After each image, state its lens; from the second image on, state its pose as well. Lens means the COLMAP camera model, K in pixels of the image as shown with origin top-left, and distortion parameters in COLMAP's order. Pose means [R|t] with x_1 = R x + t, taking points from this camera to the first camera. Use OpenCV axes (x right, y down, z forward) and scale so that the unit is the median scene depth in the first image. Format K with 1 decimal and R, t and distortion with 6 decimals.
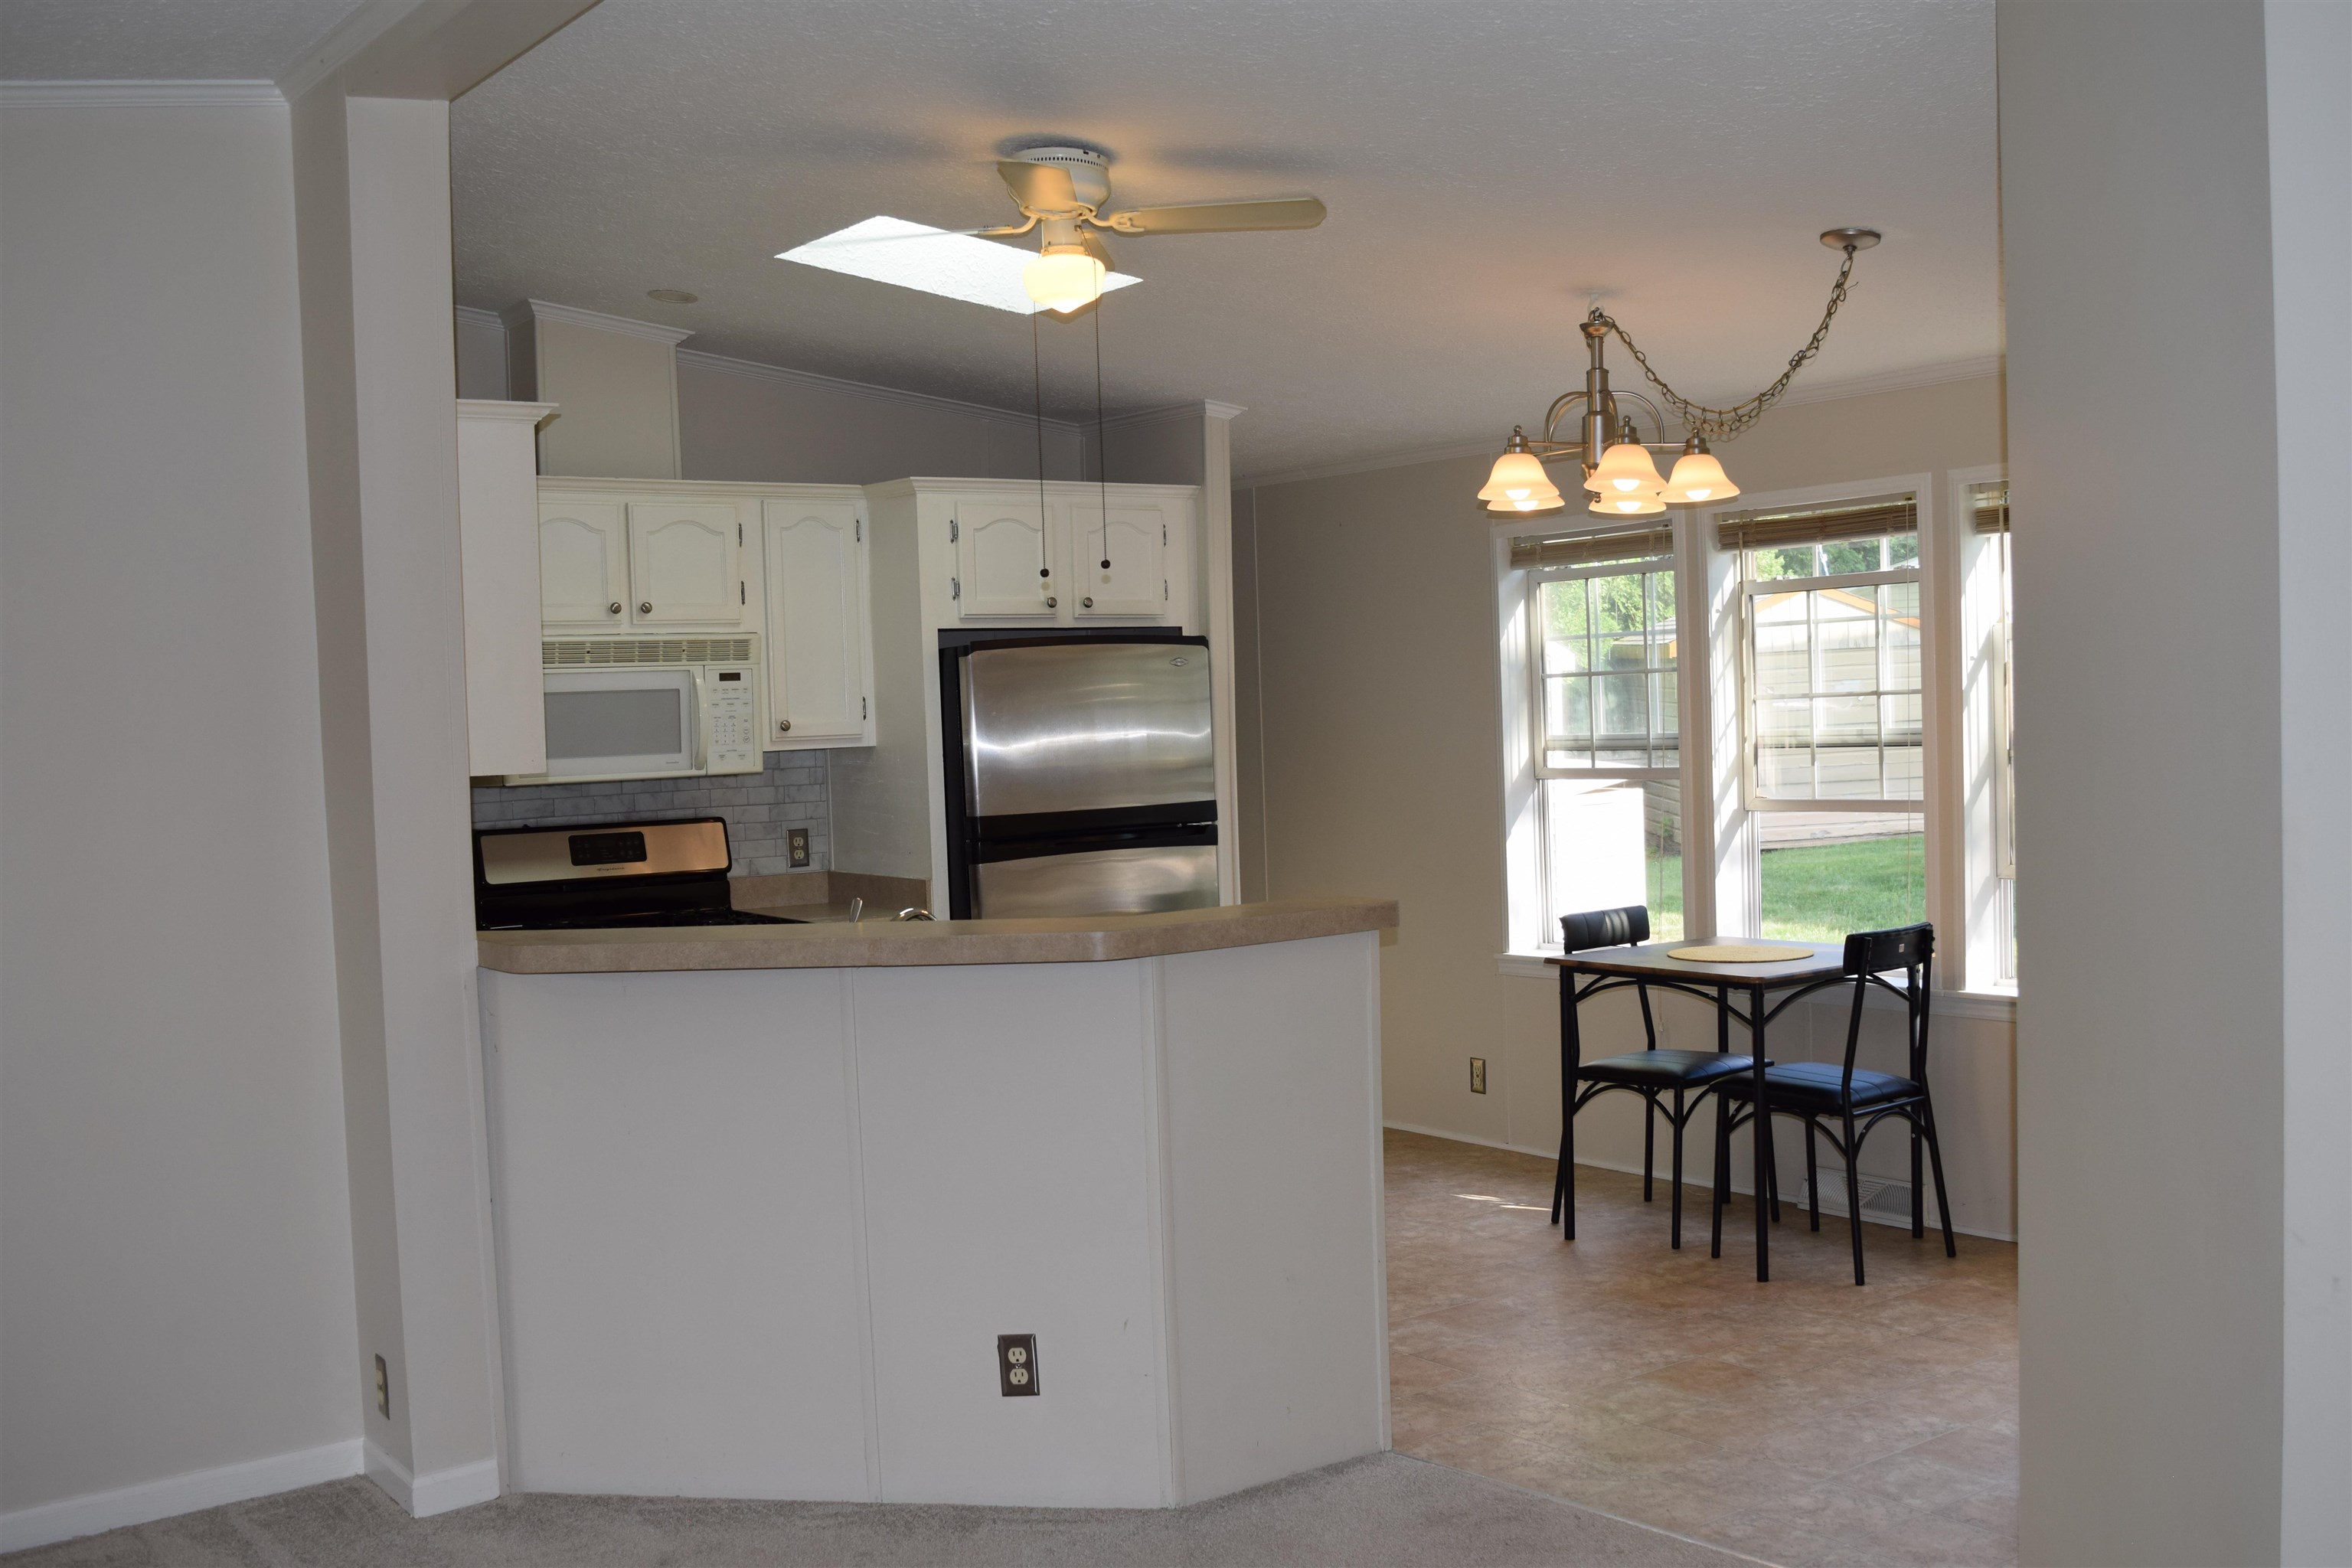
lens RADIAL K [[2295.9, 0, 1163.4], [0, 2295.9, 774.1], [0, 0, 1]] dist [-0.060921, 0.000000]
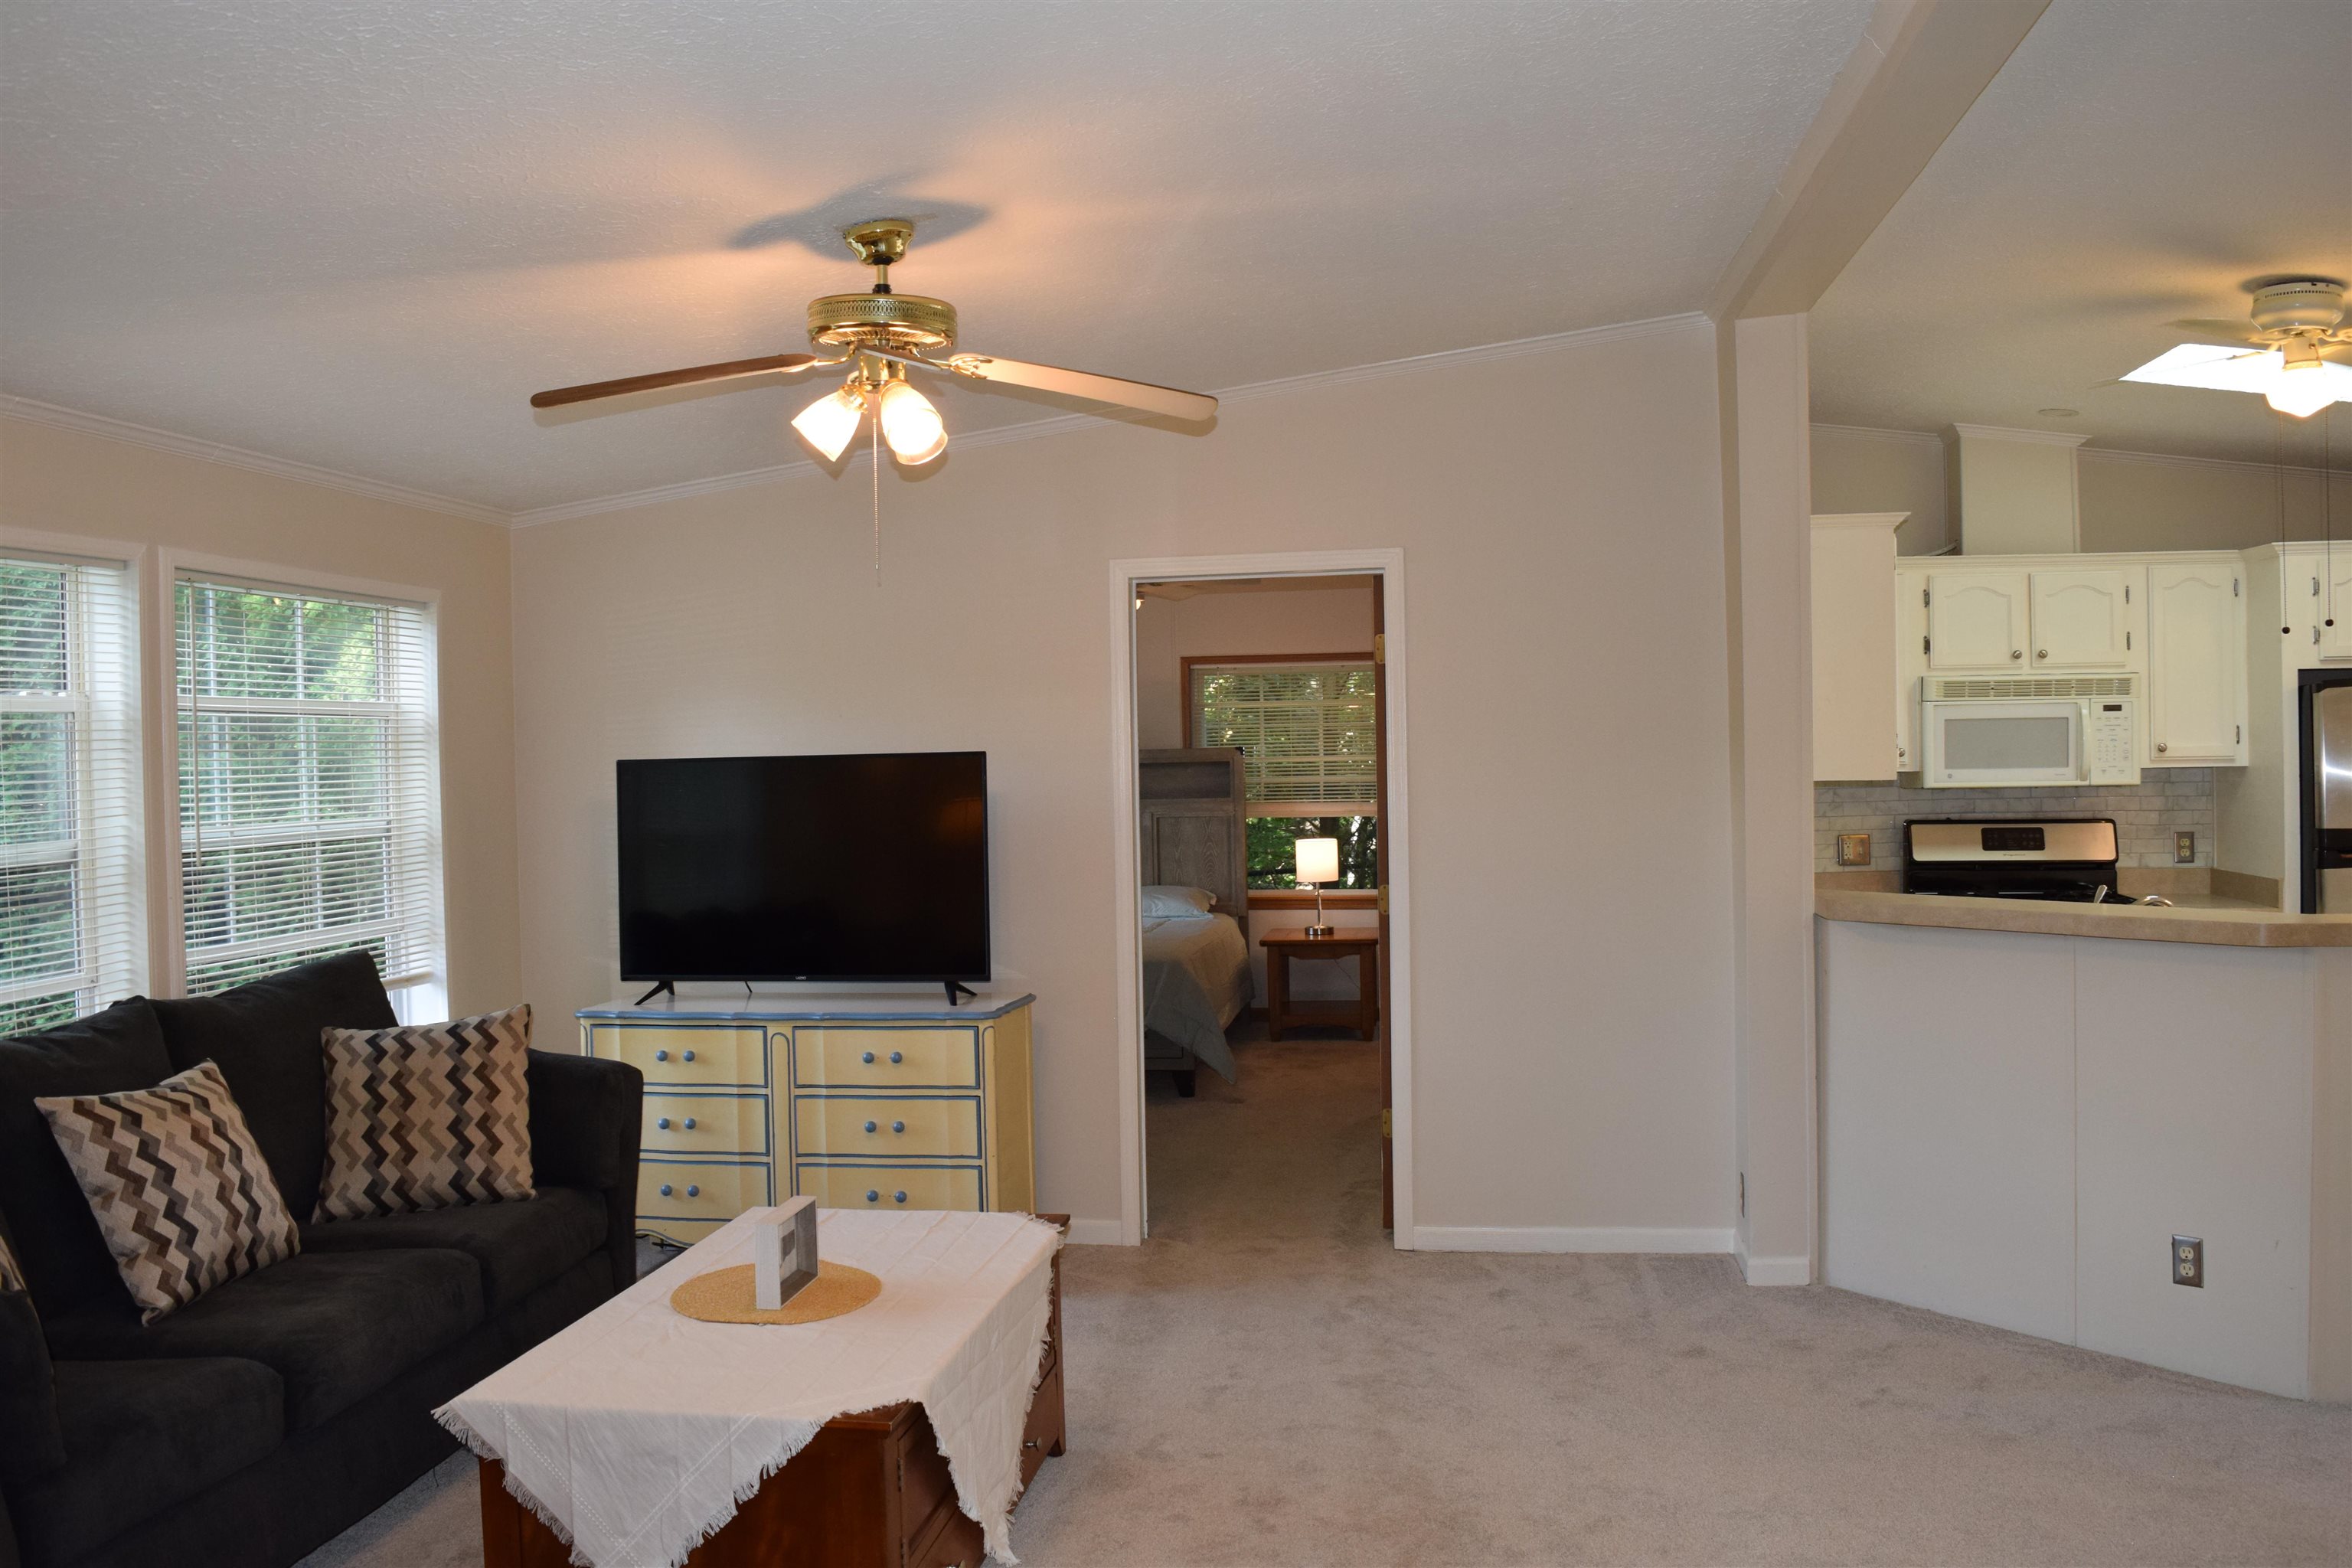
lens RADIAL K [[1845.4, 0, 1187.7], [0, 1845.4, 782.6], [0, 0, 1]] dist [-0.096082, 0.023872]
pose [[0.706996, 0.035288, -0.706337, 0.152752], [-0.029562, 0.999356, 0.020337, -0.006639], [0.706600, 0.006503, 0.707584, -0.060193]]
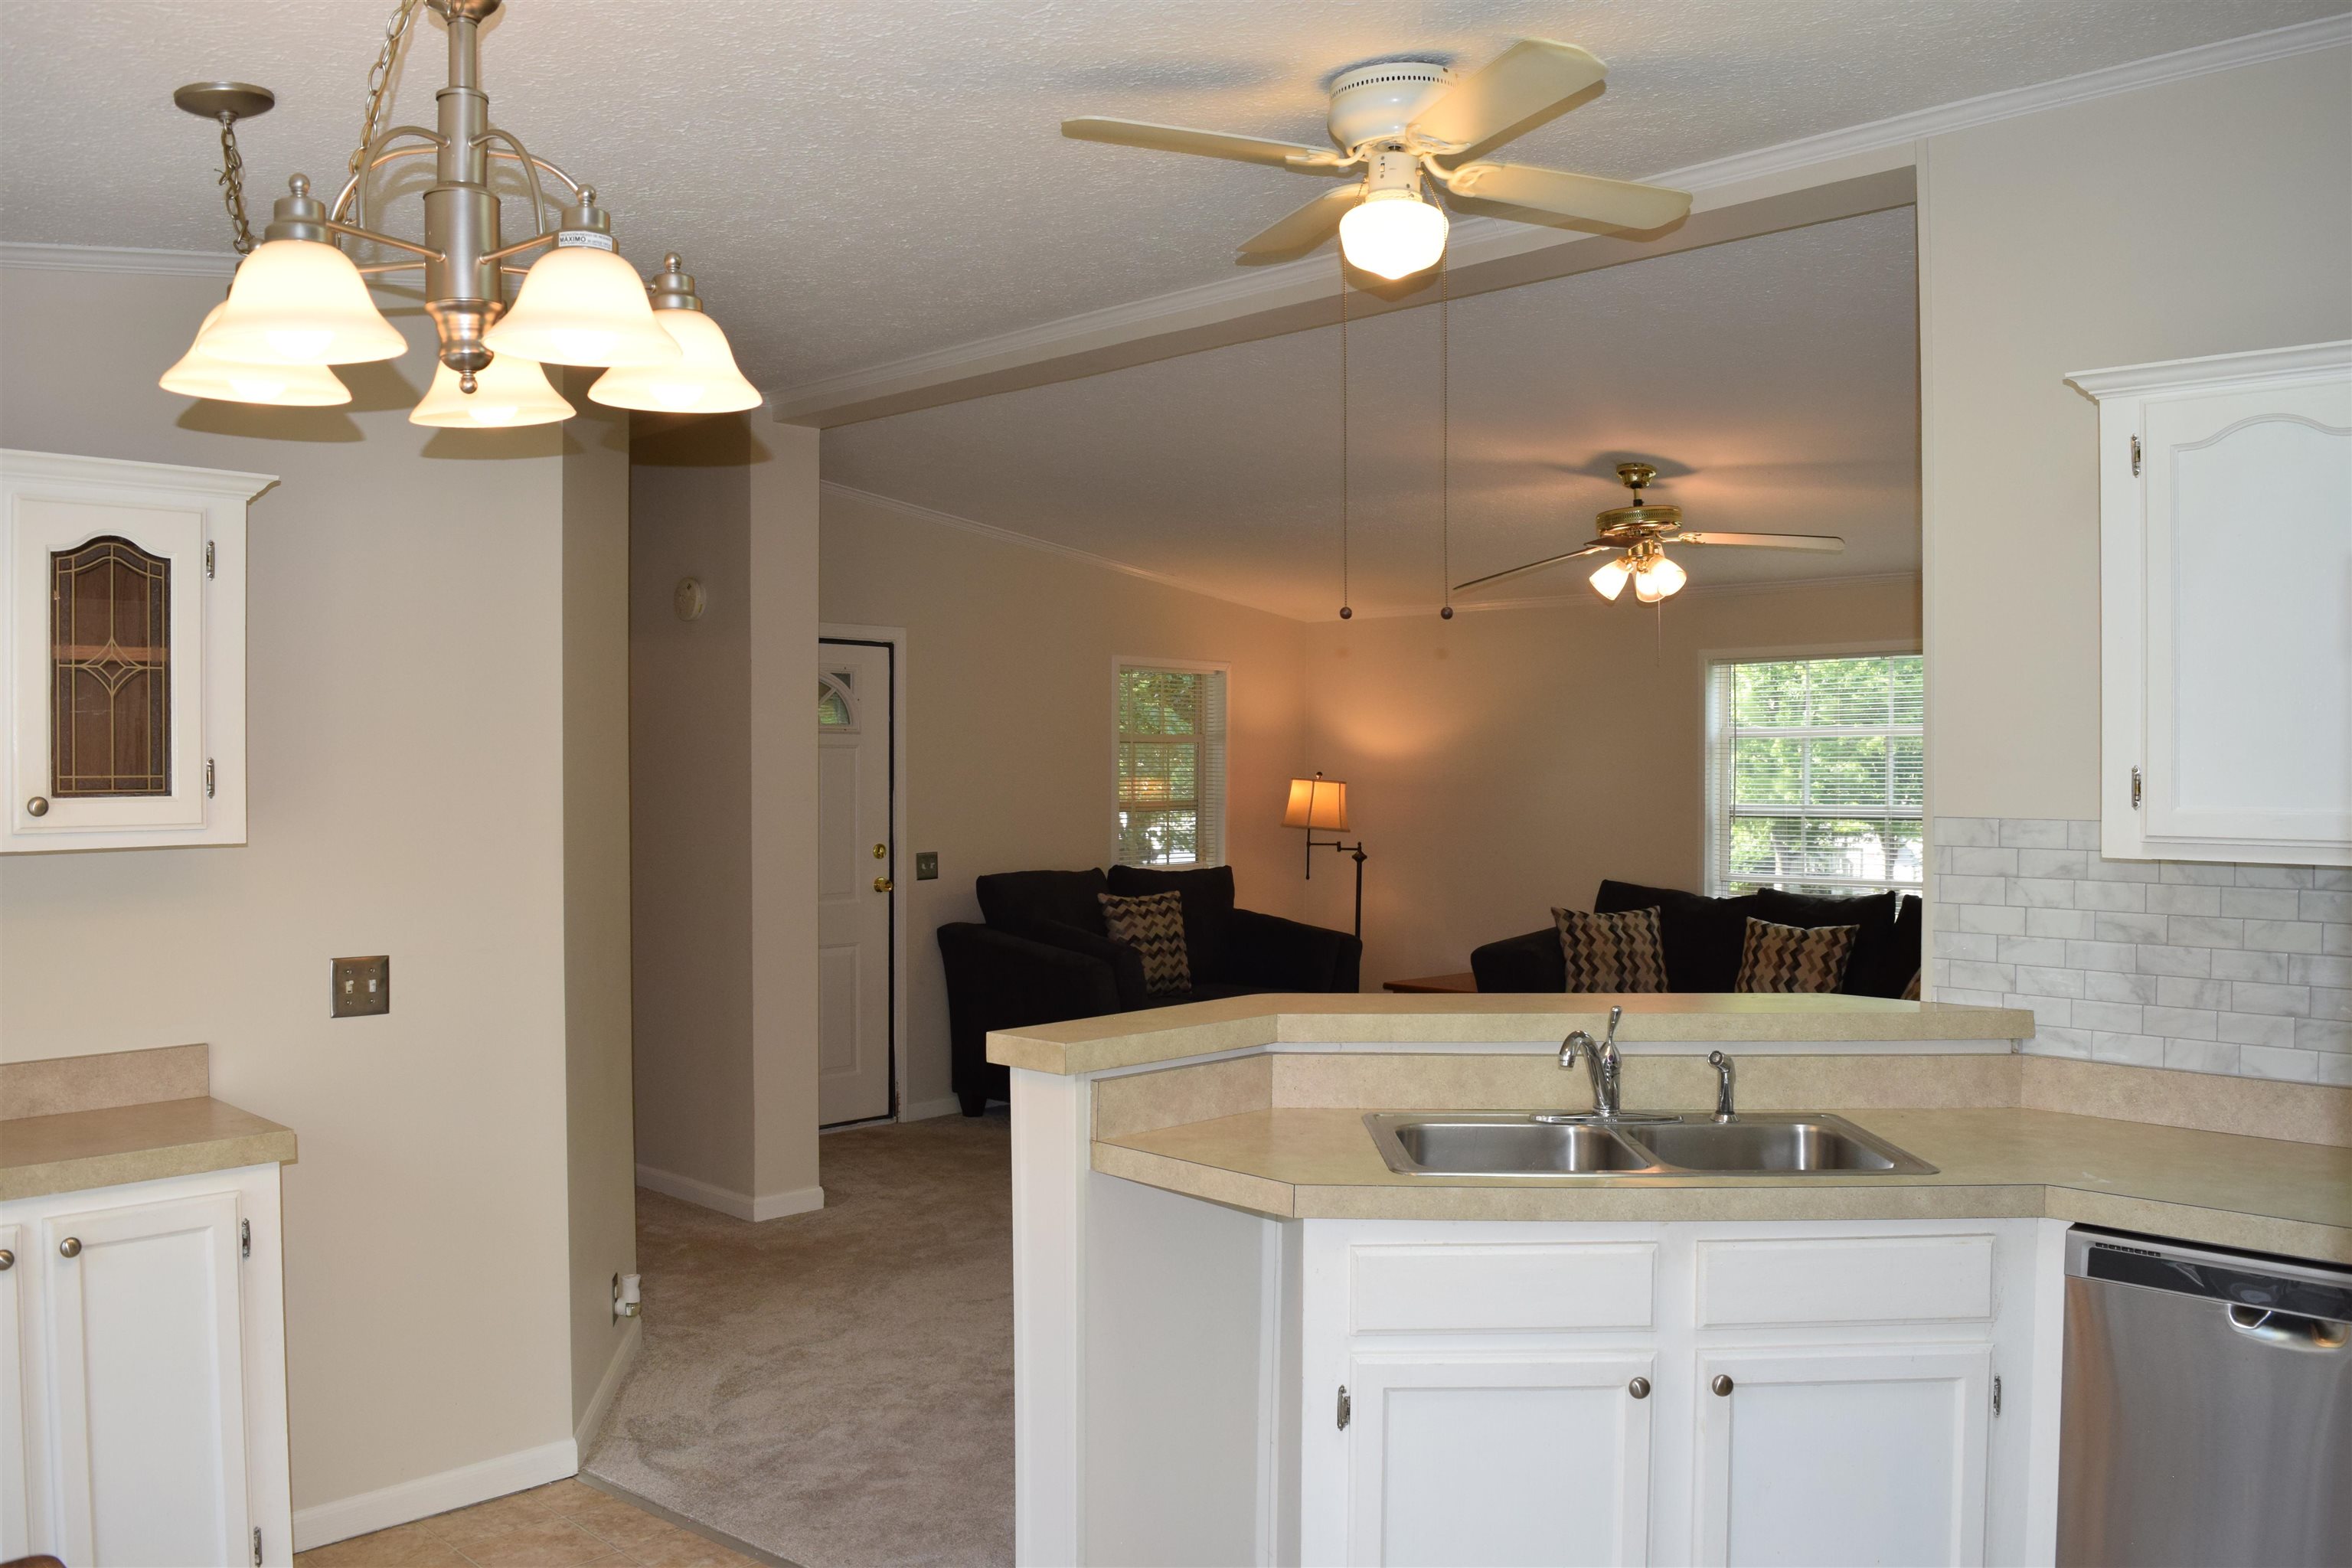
lens RADIAL K [[1845.4, 0, 1184.5], [0, 1845.4, 783.7], [0, 0, 1]] dist [-0.096082, 0.023872]
pose [[-0.985242, 0.035758, -0.167389, 0.097264], [0.027555, 0.998314, 0.051077, -0.047701], [0.168933, 0.045711, -0.984567, 1.147678]]
